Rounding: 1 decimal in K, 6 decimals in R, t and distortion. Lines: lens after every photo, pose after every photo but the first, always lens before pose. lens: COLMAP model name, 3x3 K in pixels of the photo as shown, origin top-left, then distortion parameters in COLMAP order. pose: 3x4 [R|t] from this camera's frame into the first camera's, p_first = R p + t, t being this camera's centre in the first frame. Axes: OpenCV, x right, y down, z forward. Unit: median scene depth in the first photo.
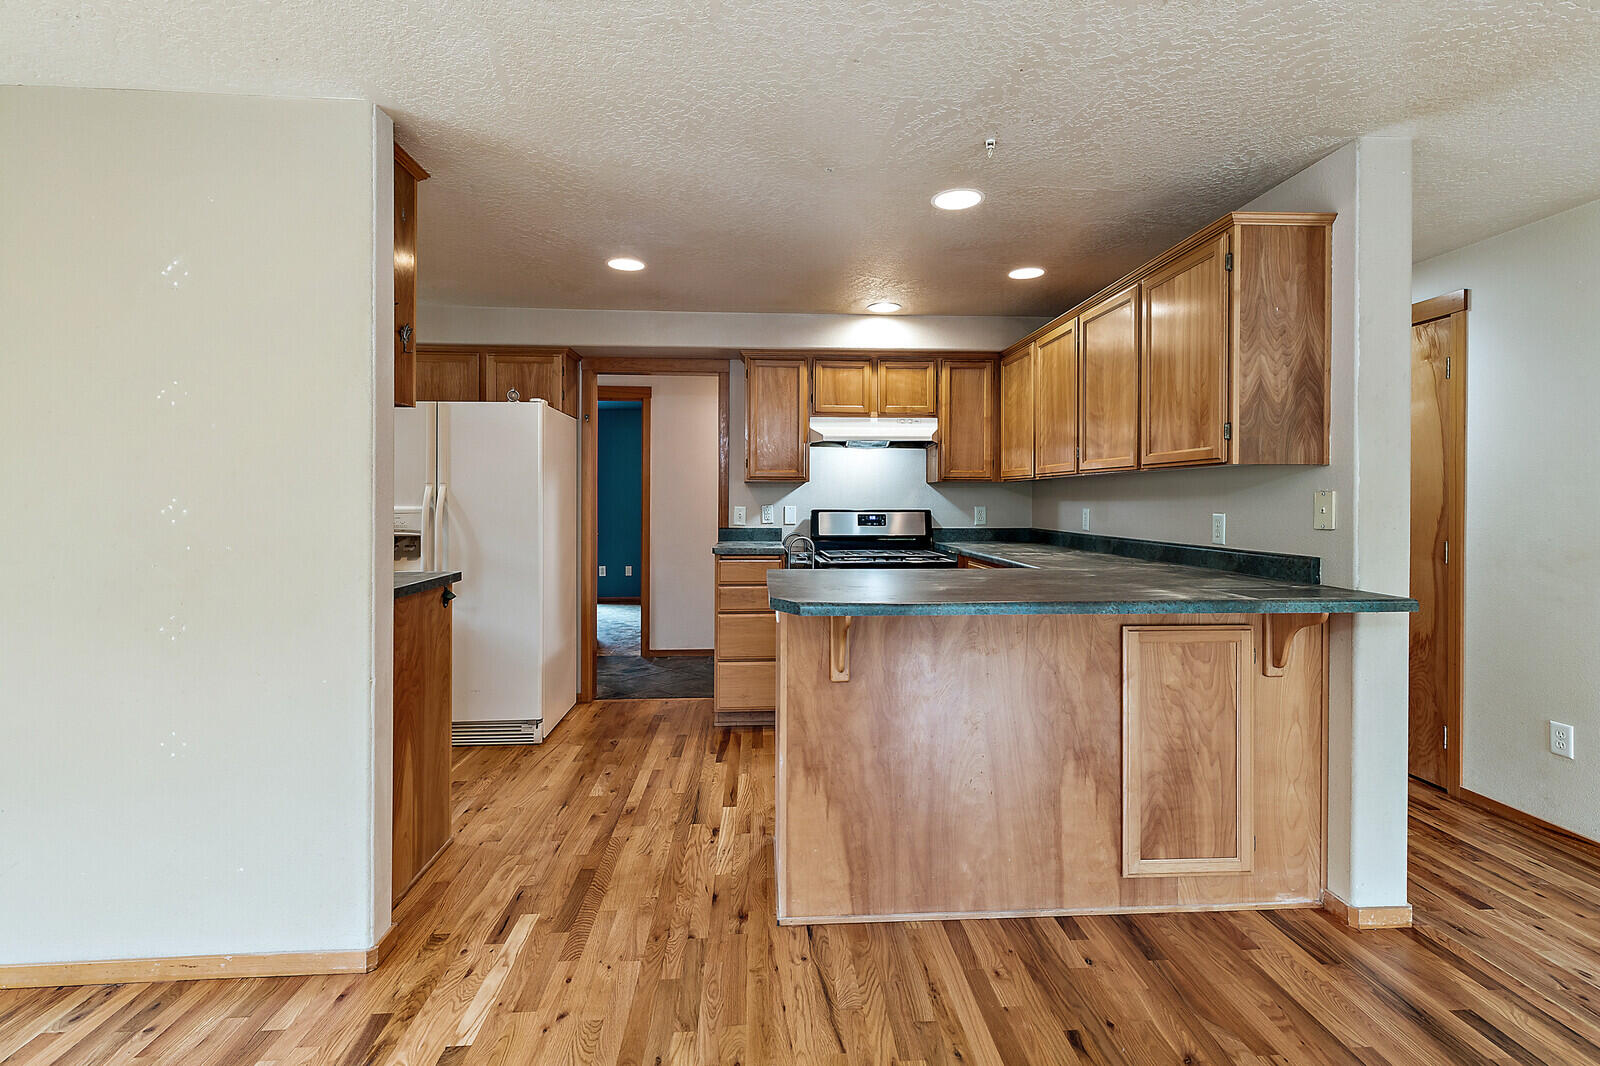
lens RADIAL K [[747.3, 0, 800.2], [0, 747.3, 485.6], [0, 0, 1]] dist [0.015557, 0.000231]
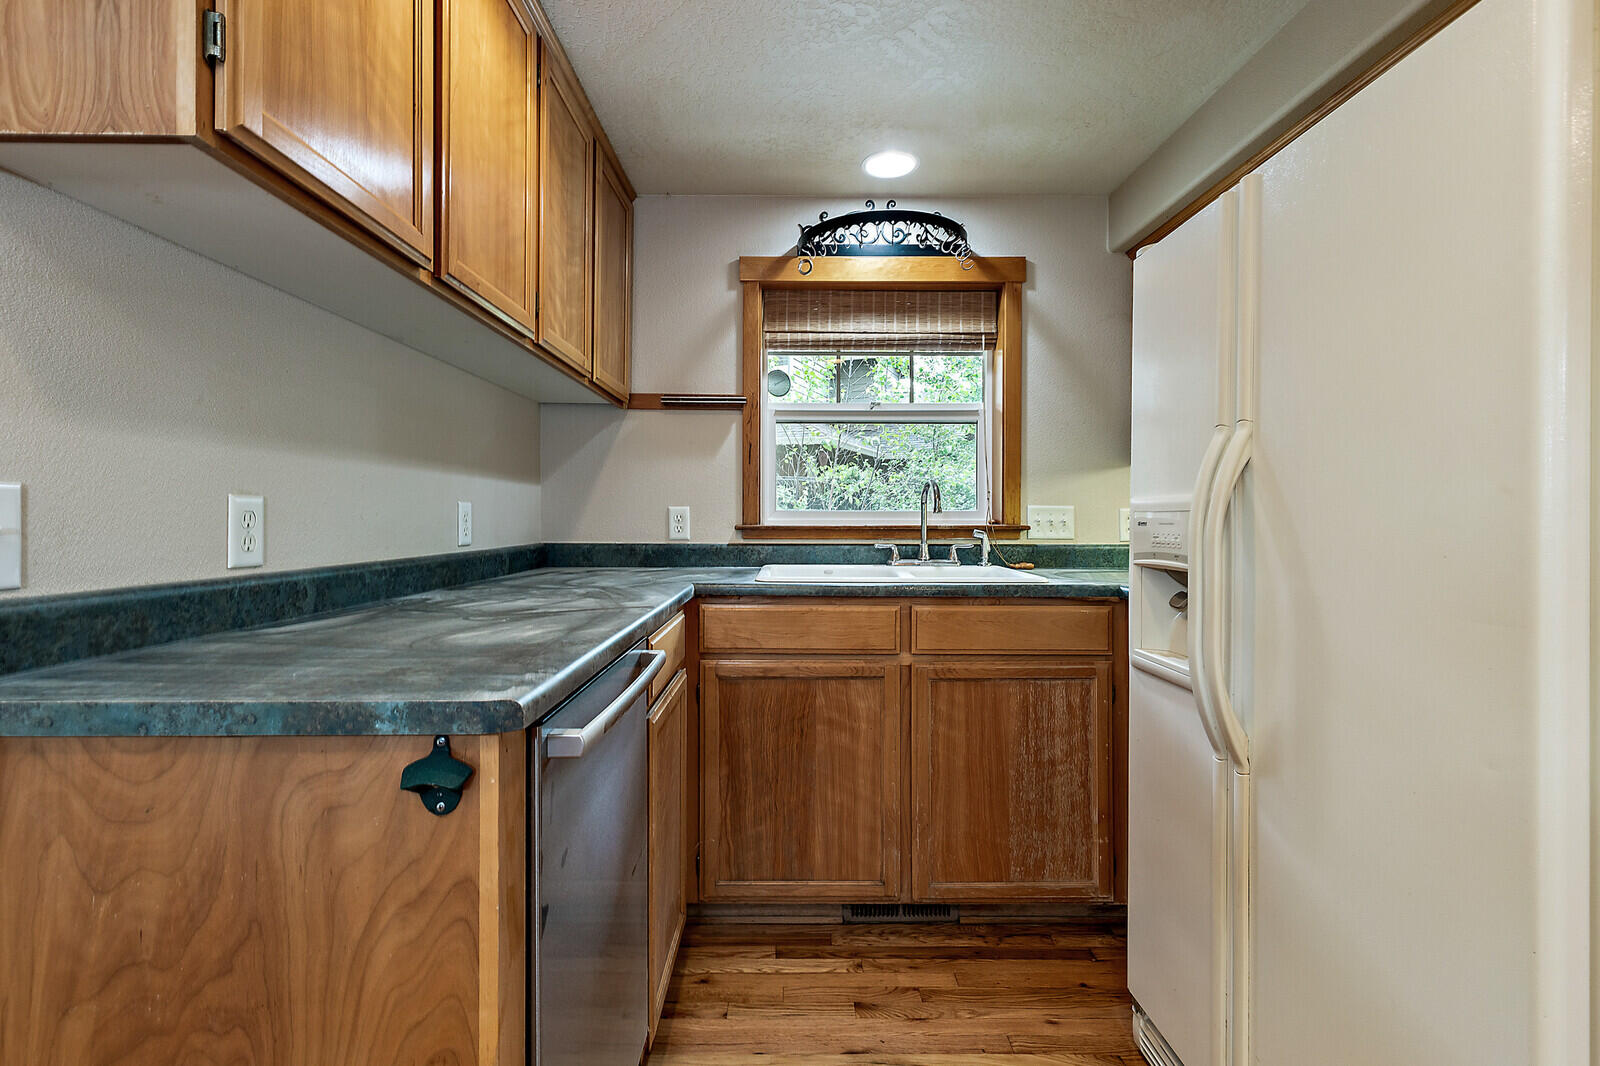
lens RADIAL K [[694.6, 0, 797.4], [0, 694.6, 523.1], [0, 0, 1]] dist [0.016425, 0.000057]
pose [[-0.055876, -0.003186, -0.998433, -0.262046], [0.017201, 0.999843, -0.004153, 0.067240], [0.998290, -0.017406, -0.055813, 1.405877]]
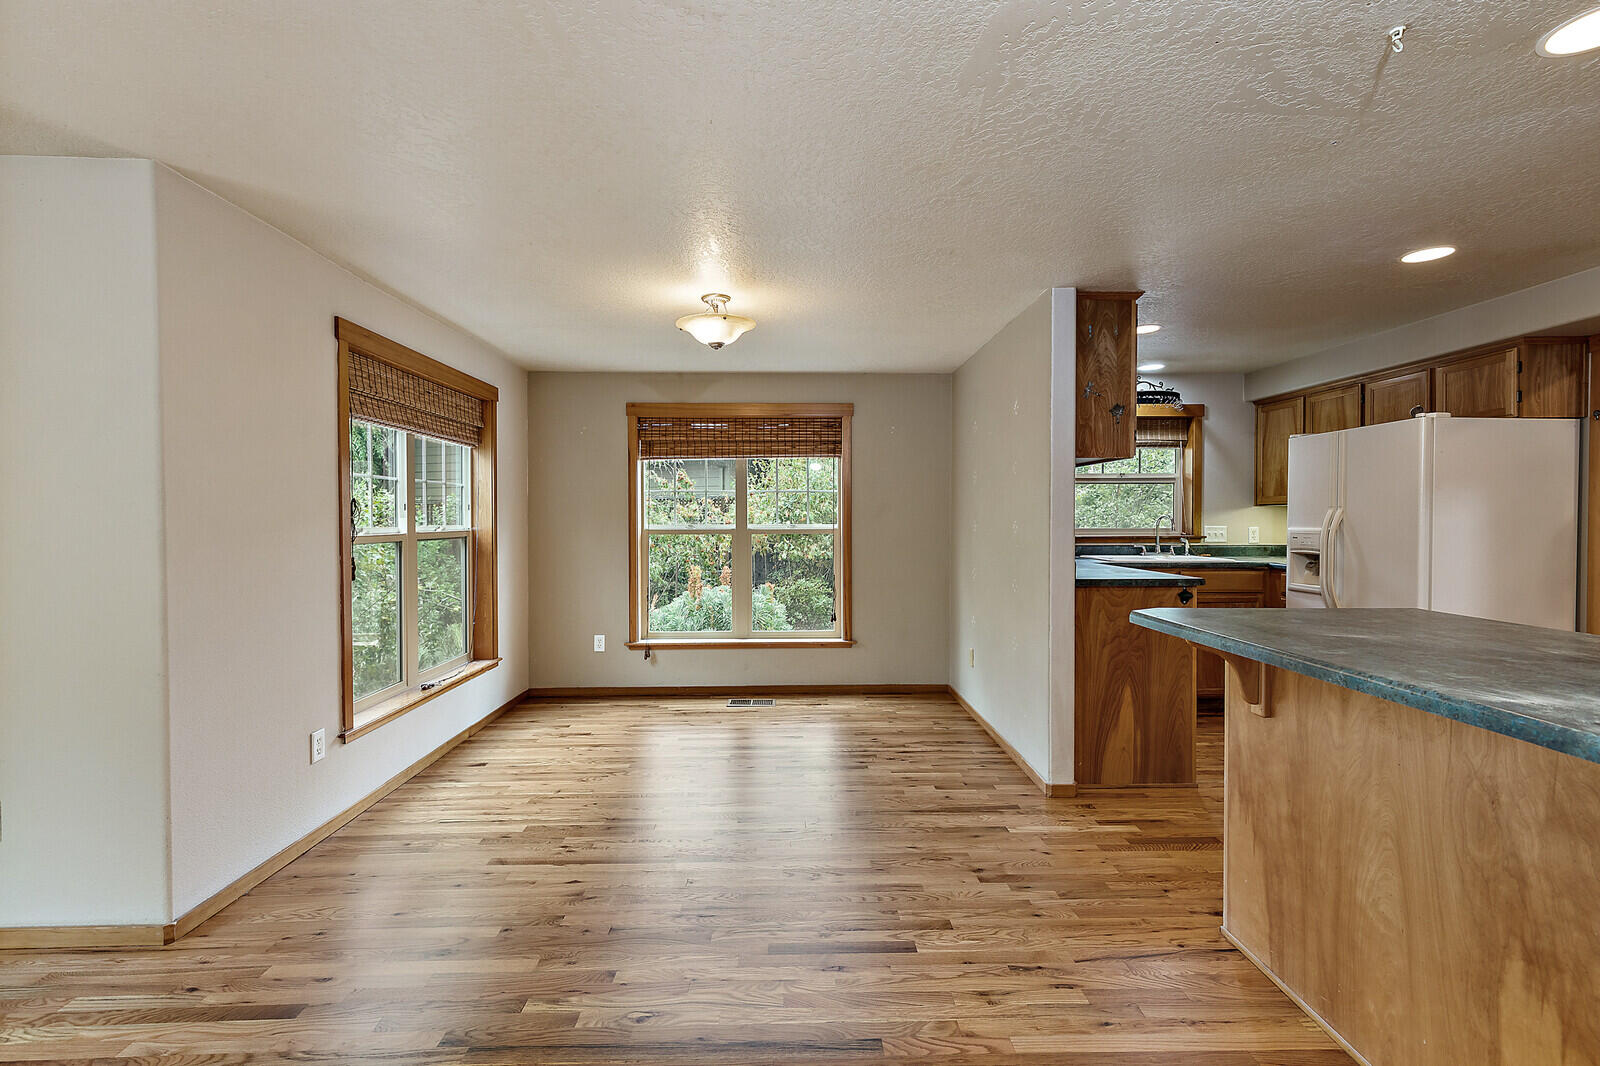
lens RADIAL K [[694.6, 0, 797.4], [0, 694.6, 523.1], [0, 0, 1]] dist [0.016425, 0.000057]
pose [[-0.038018, -0.002013, -0.999275, 0.950823], [0.020412, 0.999788, -0.002791, 0.009663], [0.999069, -0.020504, -0.037969, 0.454112]]
